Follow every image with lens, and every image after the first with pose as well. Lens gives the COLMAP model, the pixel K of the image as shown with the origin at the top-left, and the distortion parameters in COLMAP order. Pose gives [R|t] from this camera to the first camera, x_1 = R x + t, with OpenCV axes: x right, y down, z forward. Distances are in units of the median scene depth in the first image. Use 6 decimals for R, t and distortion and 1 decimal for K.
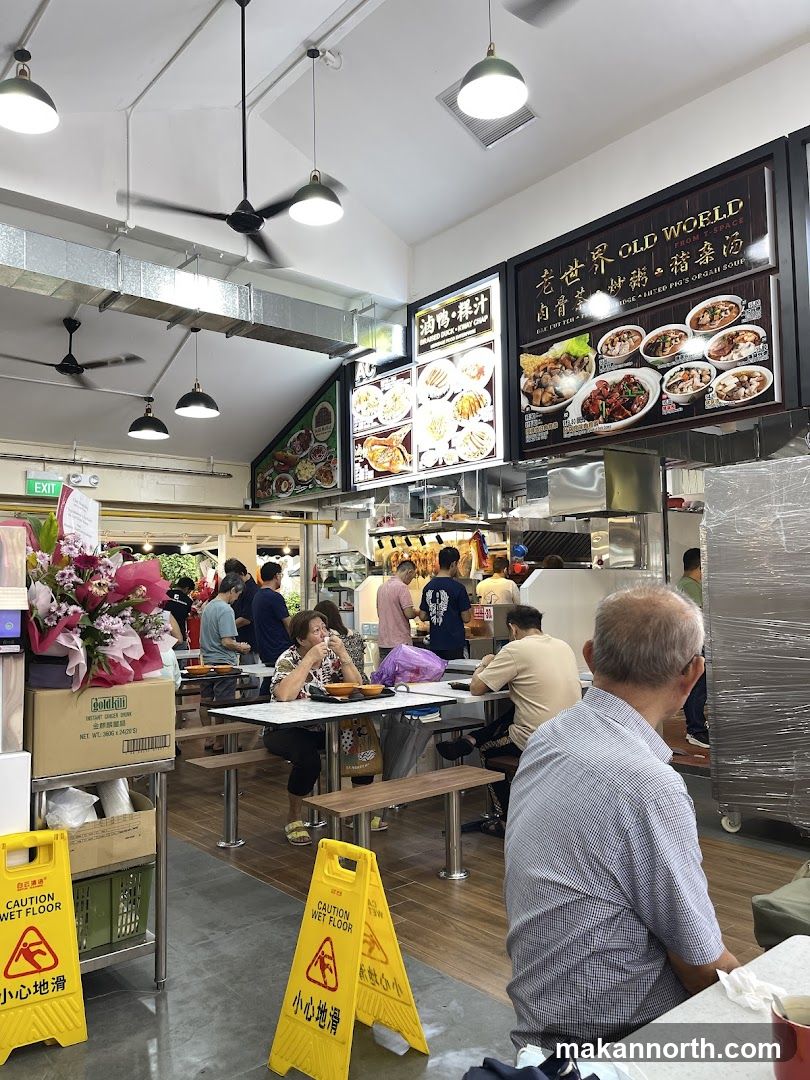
lens RADIAL K [[860.0, 0, 402.1], [0, 860.0, 542.4], [0, 0, 1]] dist [0.033205, -0.017004]
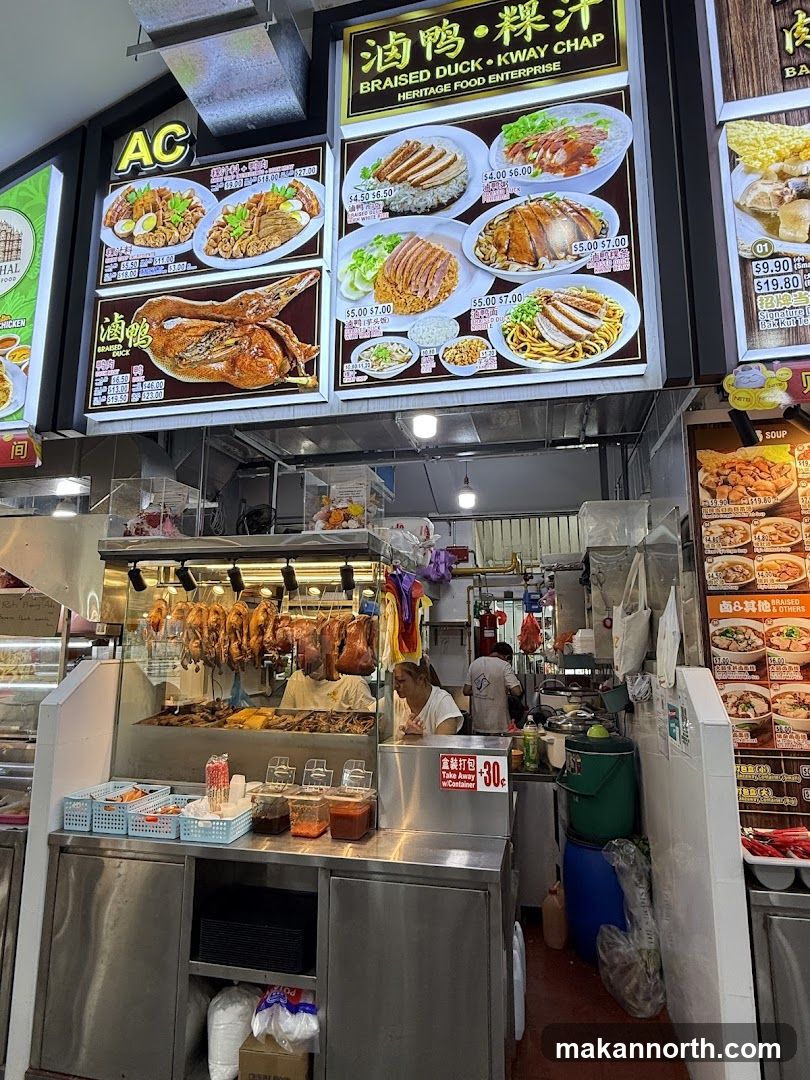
lens RADIAL K [[611.9, 0, 402.8], [0, 611.9, 537.8], [0, 0, 1]] dist [0.004130, 0.000806]
pose [[0.788126, 0.125864, 0.602508, -0.112927], [-0.057872, 0.989686, -0.131044, 0.015396], [-0.612787, 0.068411, 0.787281, 0.788924]]
